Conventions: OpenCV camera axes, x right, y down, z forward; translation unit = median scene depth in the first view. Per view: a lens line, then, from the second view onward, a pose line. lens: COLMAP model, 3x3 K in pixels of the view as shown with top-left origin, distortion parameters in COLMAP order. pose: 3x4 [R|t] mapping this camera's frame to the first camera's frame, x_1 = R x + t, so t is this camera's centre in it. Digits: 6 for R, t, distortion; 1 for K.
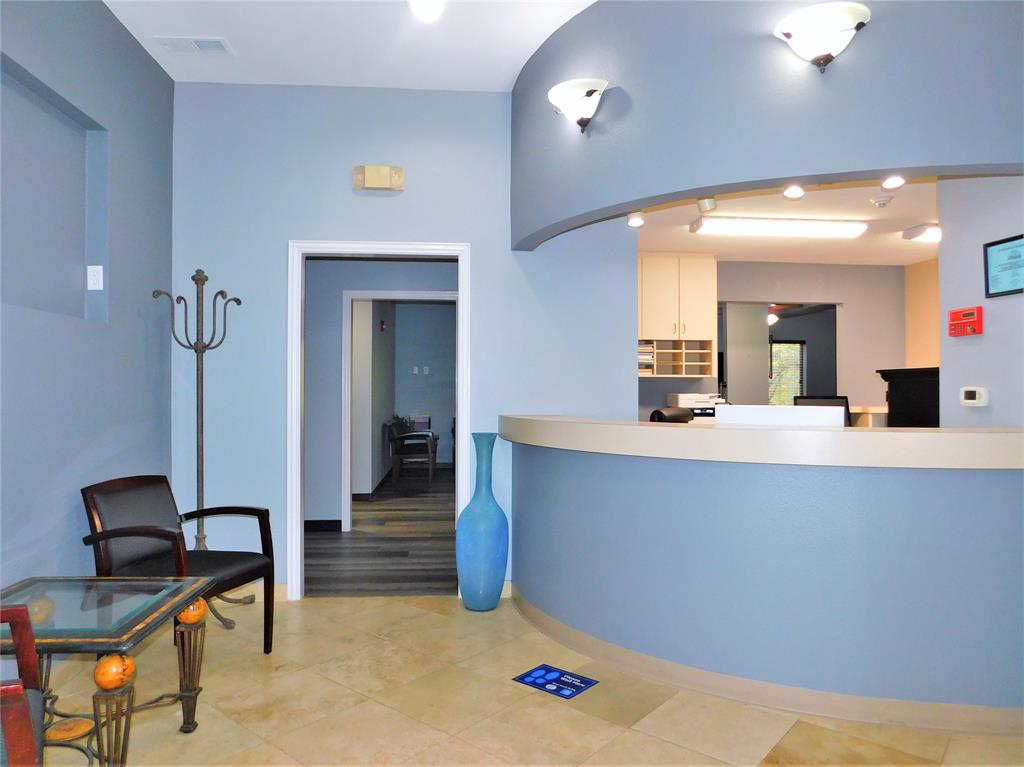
lens RADIAL K [[704.1, 0, 512.0], [0, 704.1, 383.5], [0, 0, 1]] dist [-0.074914, 0.067403]
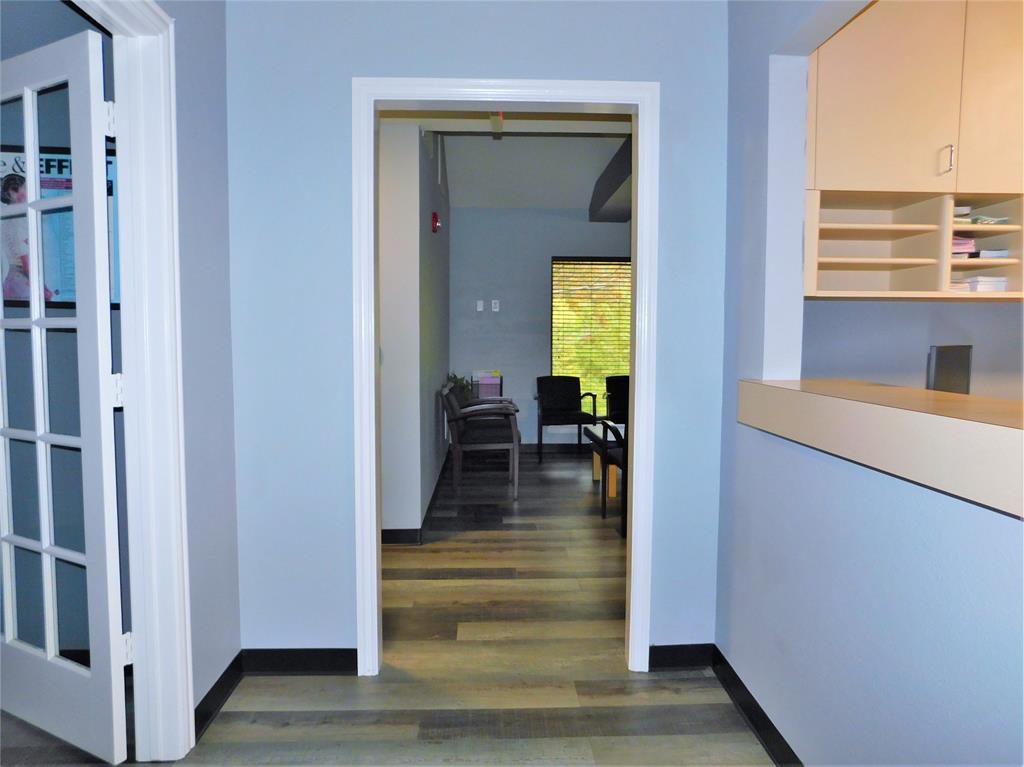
lens RADIAL K [[674.4, 0, 512.0], [0, 674.4, 383.5], [0, 0, 1]] dist [-0.061728, 0.064479]
pose [[0.999032, 0.004992, -0.043695, -0.093275], [-0.001555, 0.996926, 0.078339, 0.005338], [0.043952, -0.078195, 0.995969, 0.428606]]
